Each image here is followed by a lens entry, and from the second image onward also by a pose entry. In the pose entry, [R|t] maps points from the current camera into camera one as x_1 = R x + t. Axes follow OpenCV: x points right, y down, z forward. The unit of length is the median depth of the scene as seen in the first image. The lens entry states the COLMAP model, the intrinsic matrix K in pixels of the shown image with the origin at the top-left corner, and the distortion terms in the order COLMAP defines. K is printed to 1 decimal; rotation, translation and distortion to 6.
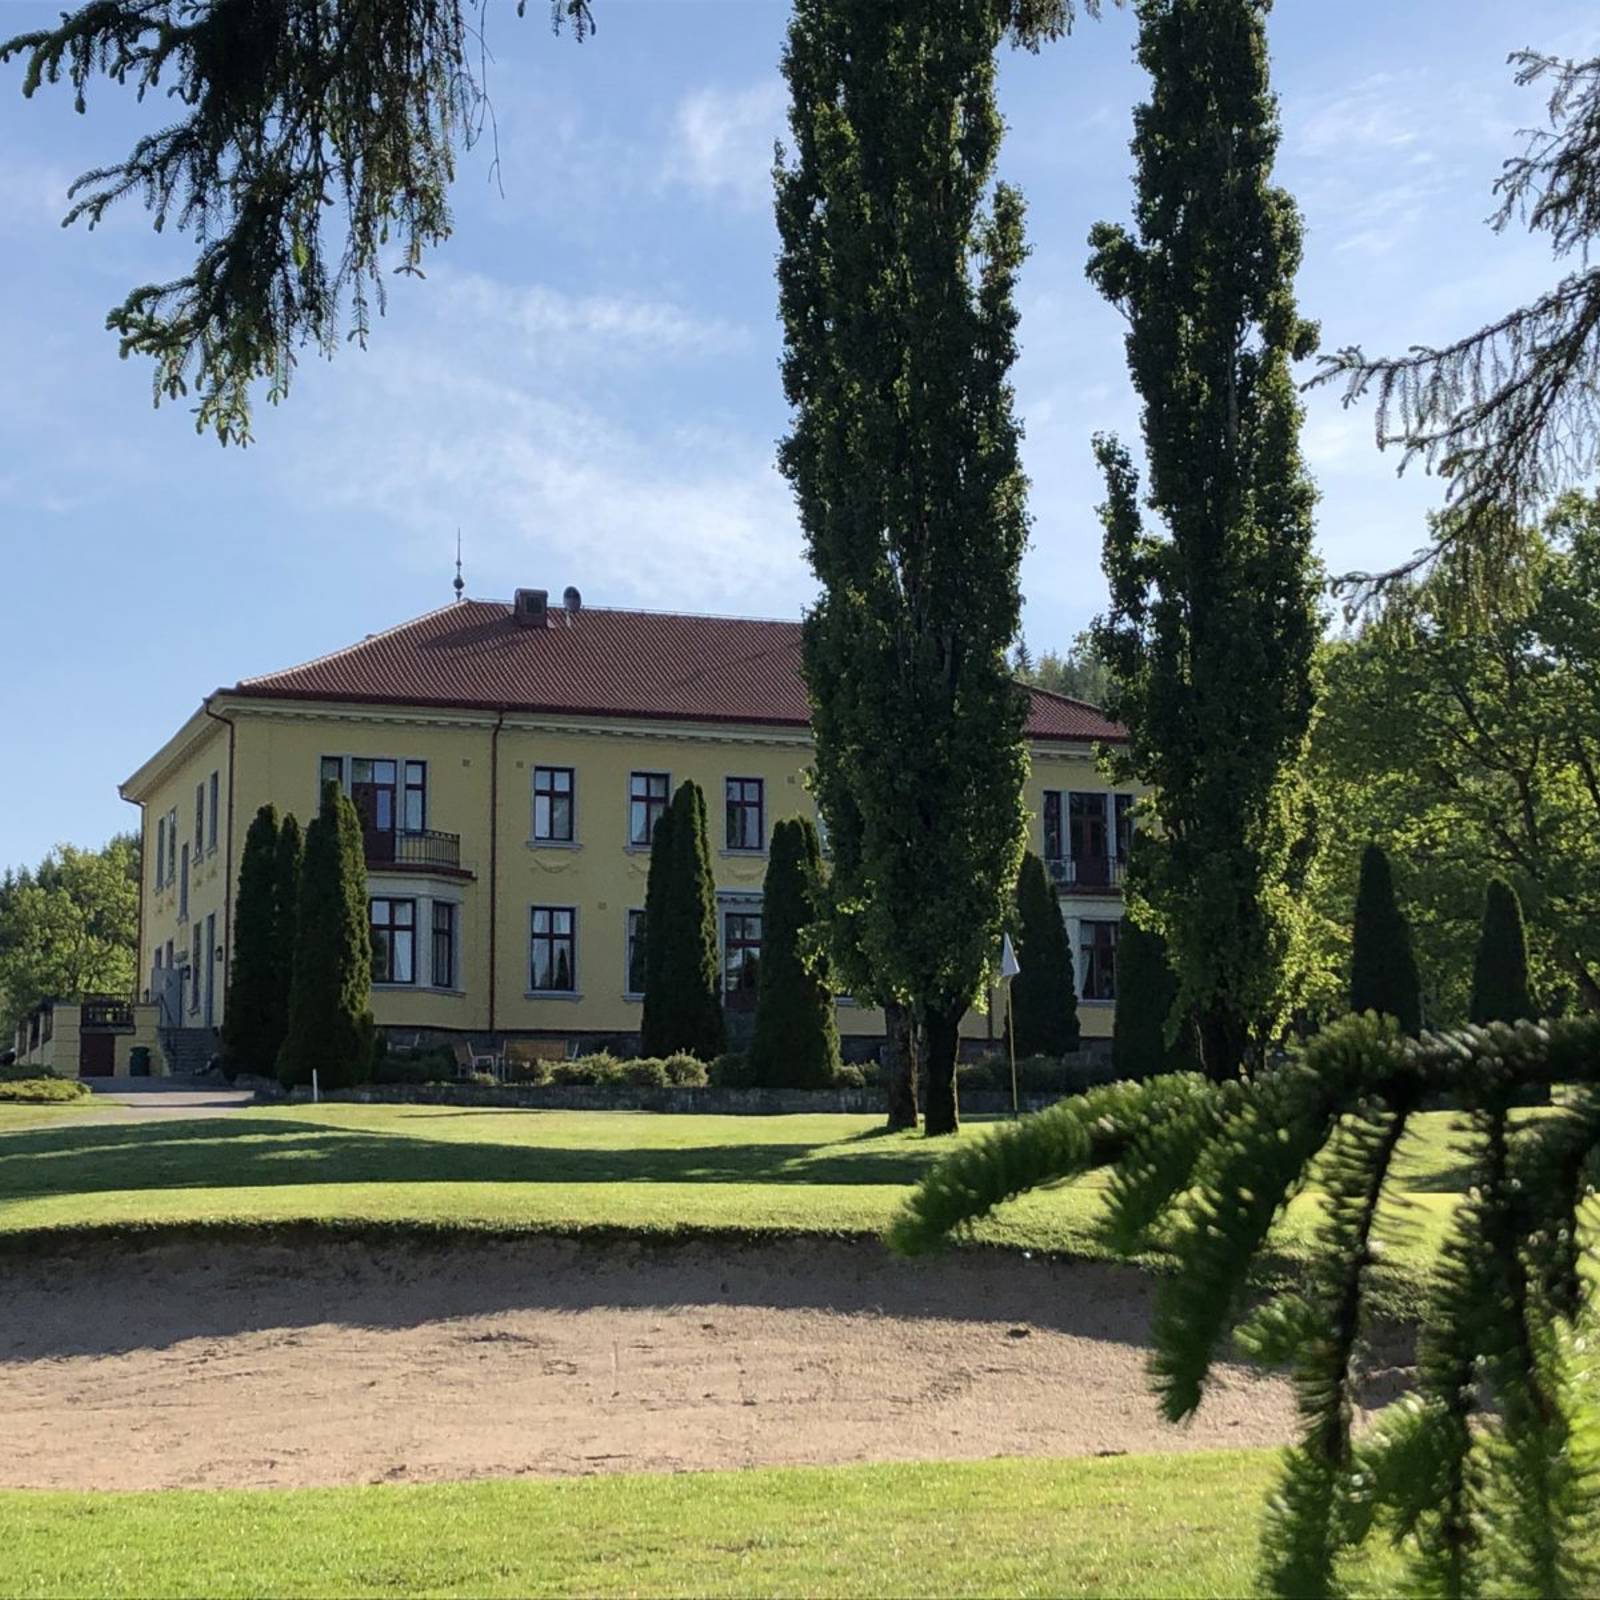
lens RADIAL K [[3094.9, 0, 801.3], [0, 3094.9, 771.1], [0, 0, 1]] dist [0.247059, -1.195879]
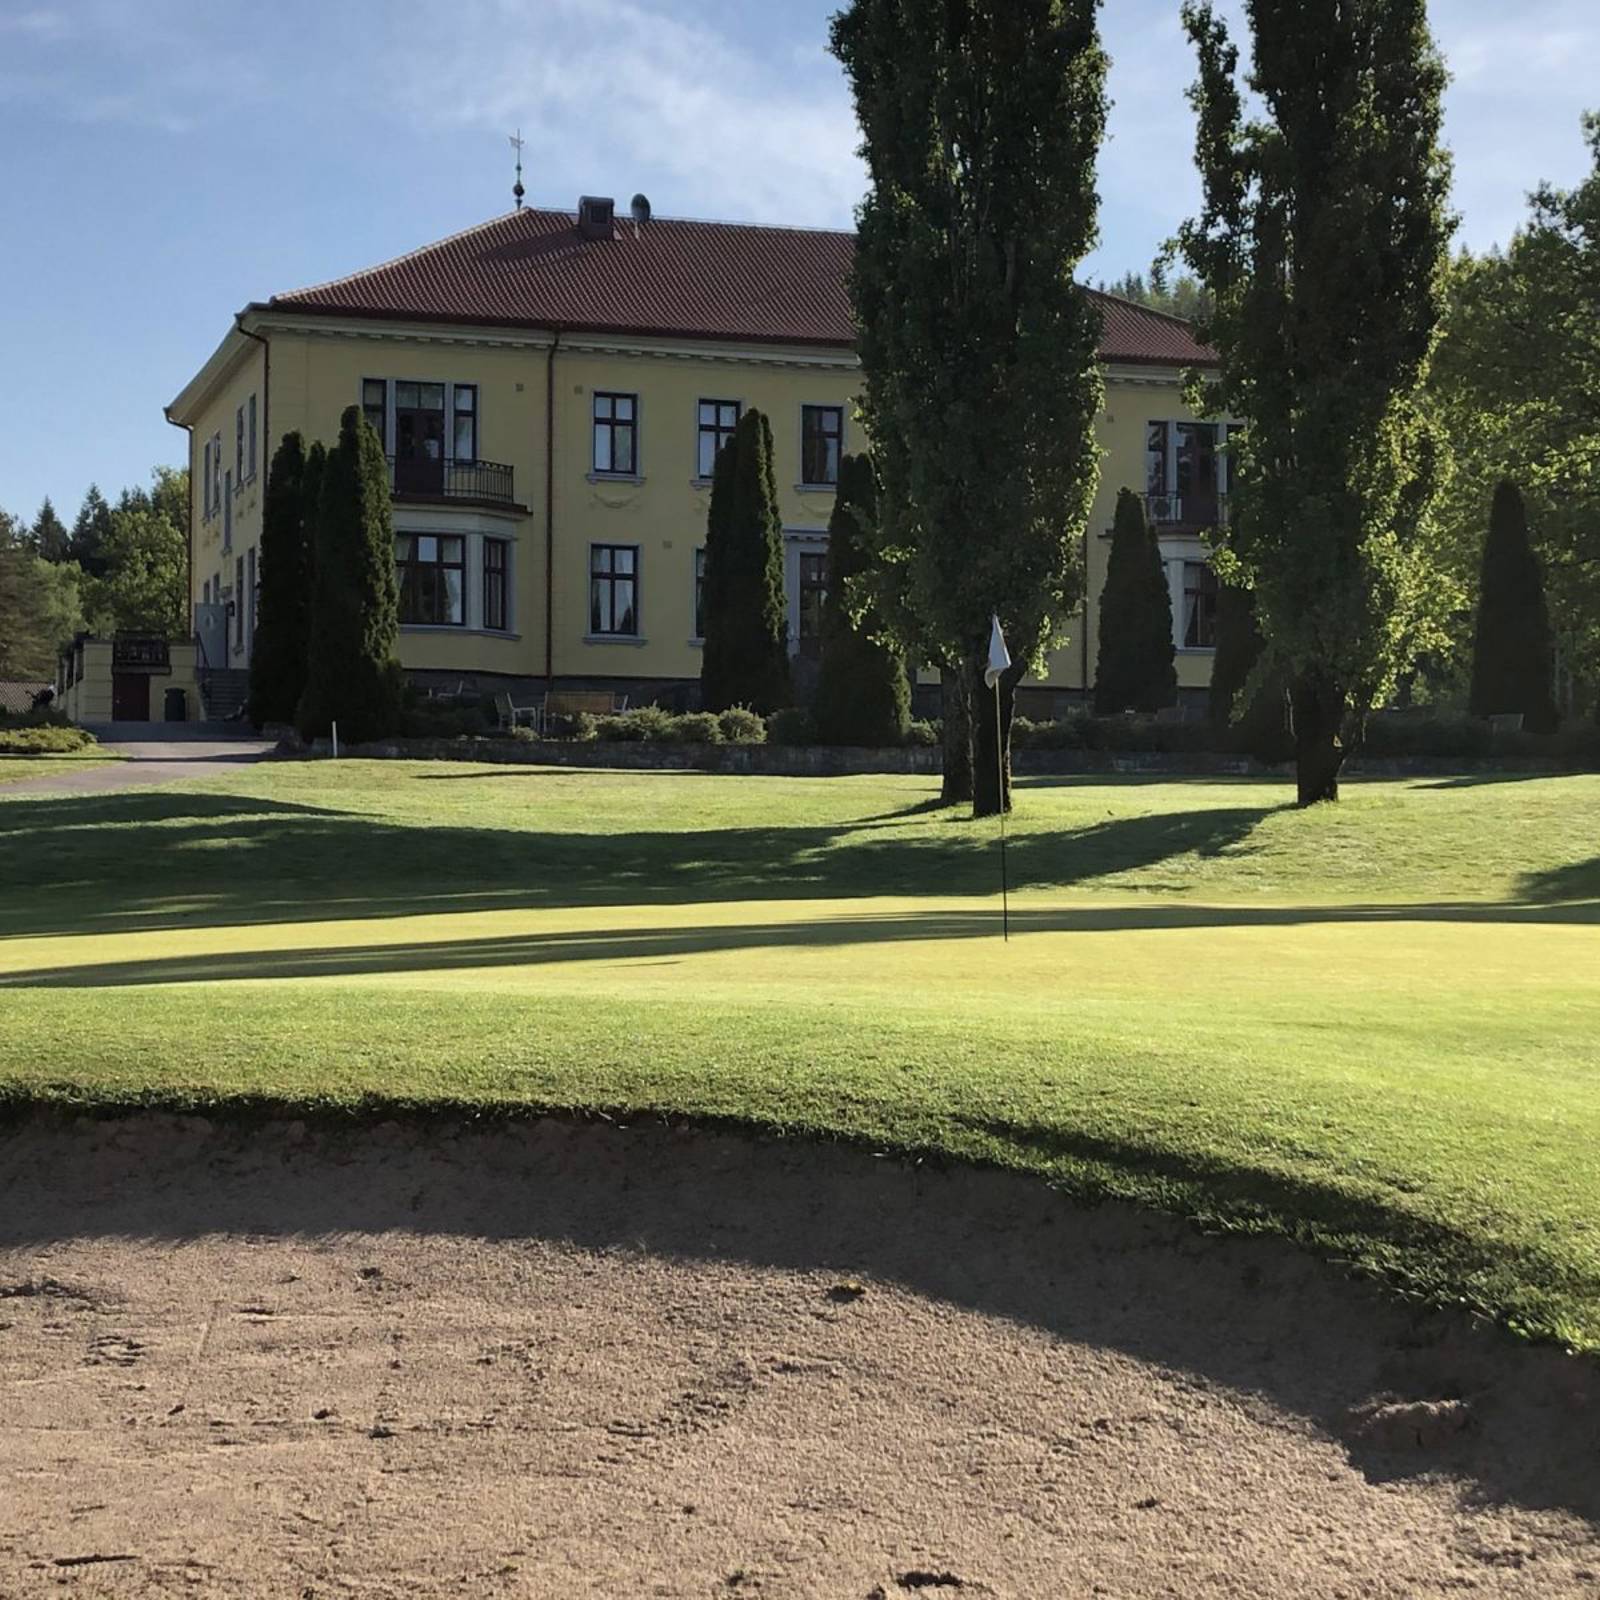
lens RADIAL K [[3094.9, 0, 801.3], [0, 3094.9, 771.1], [0, 0, 1]] dist [0.247059, -1.195879]
pose [[0.999060, 0.010285, -0.042113, 0.023354], [-0.005167, 0.992774, 0.119885, -0.001046], [0.043042, -0.119555, 0.991894, 0.101159]]
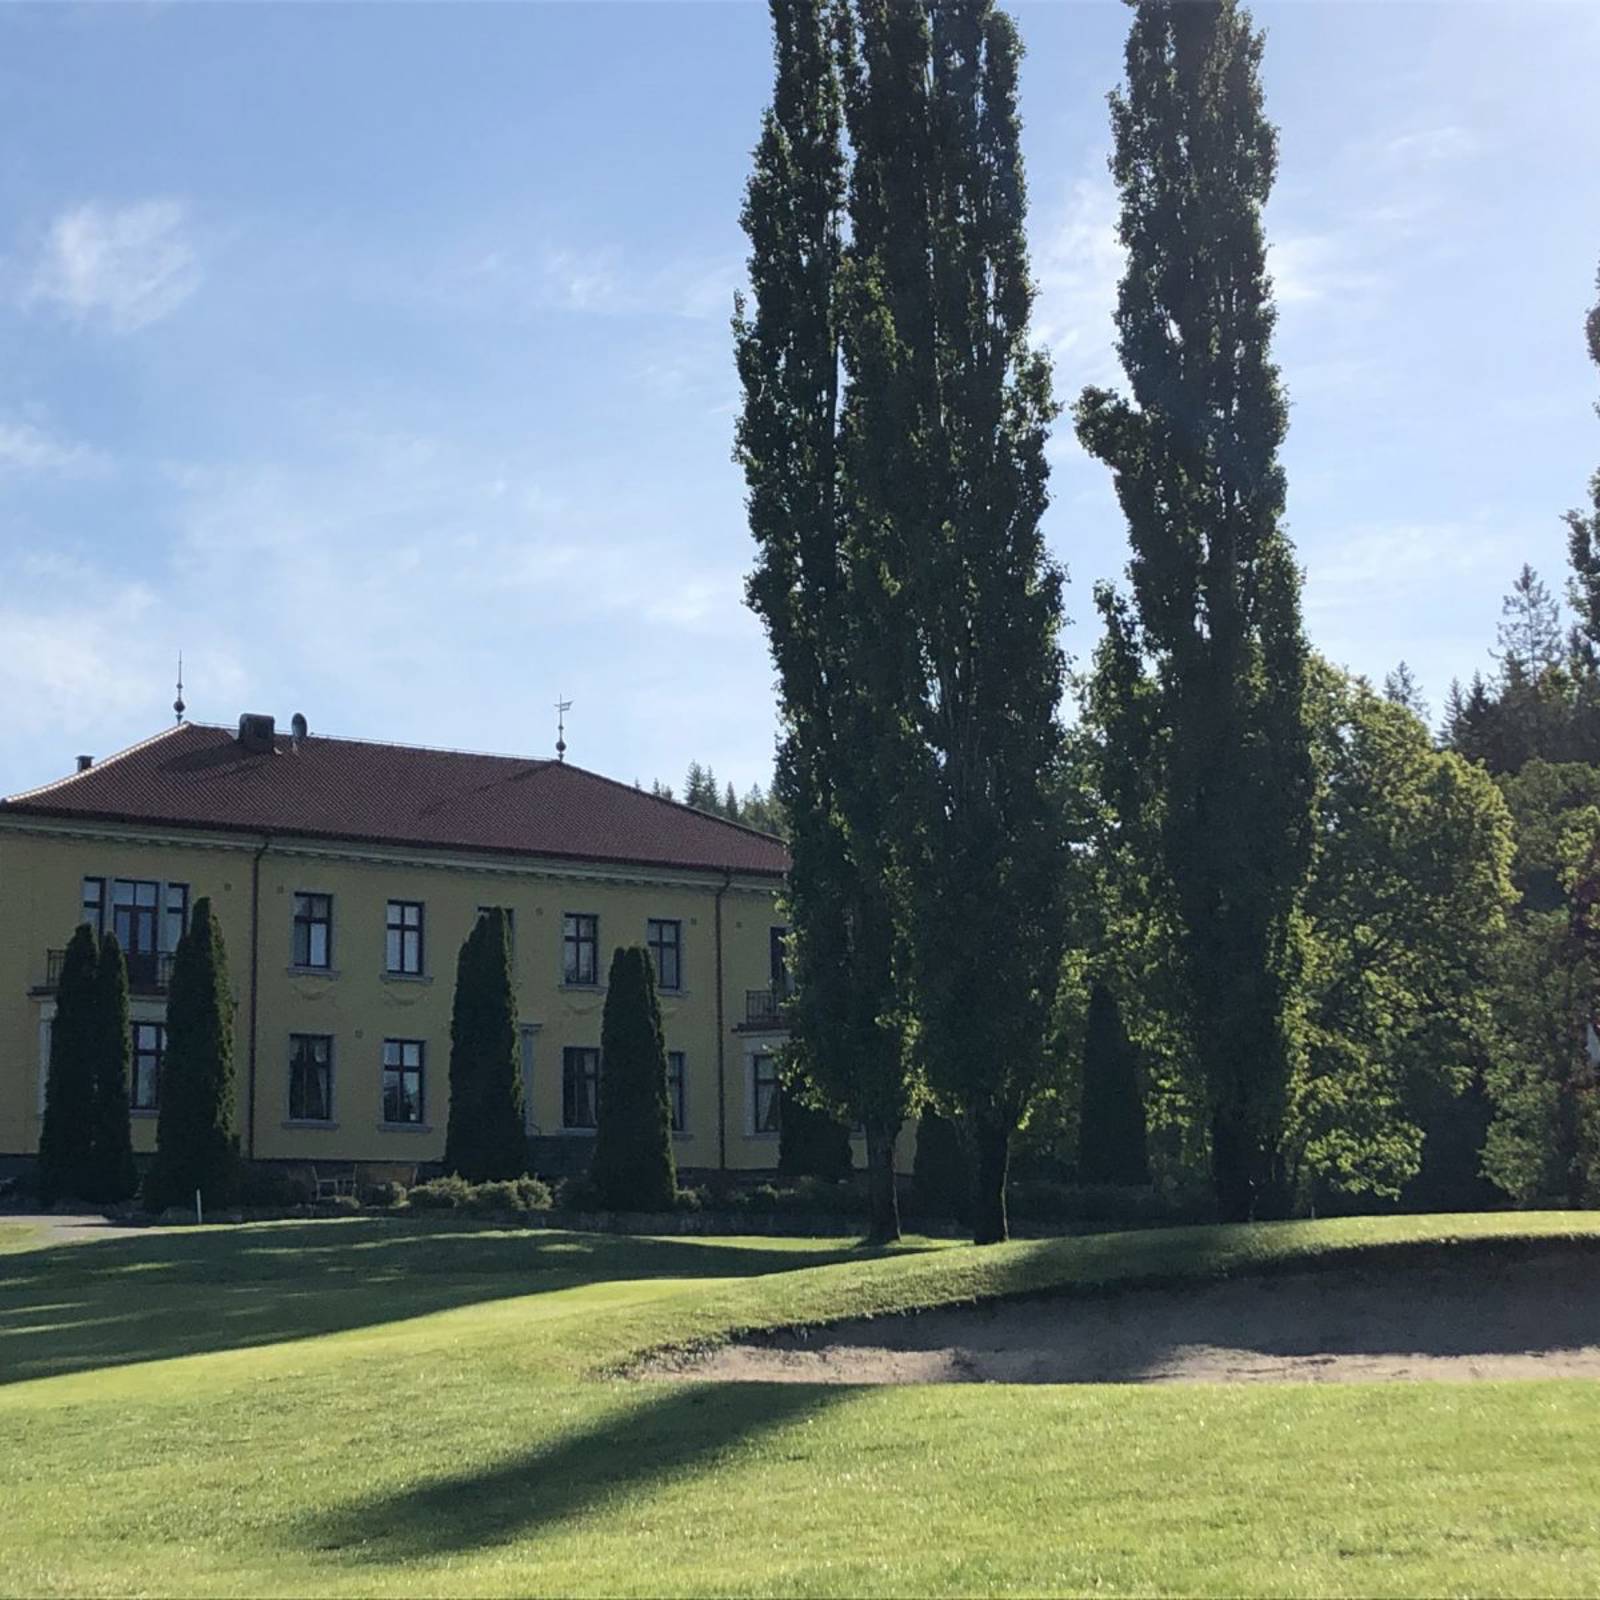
lens RADIAL K [[3083.6, 0, 798.3], [0, 3083.6, 768.4], [0, 0, 1]] dist [0.367268, -2.353102]
pose [[0.977058, 0.031391, 0.210648, -0.203962], [-0.020578, 0.998365, -0.053333, 0.012755], [-0.211978, 0.047774, 0.976106, -0.010714]]
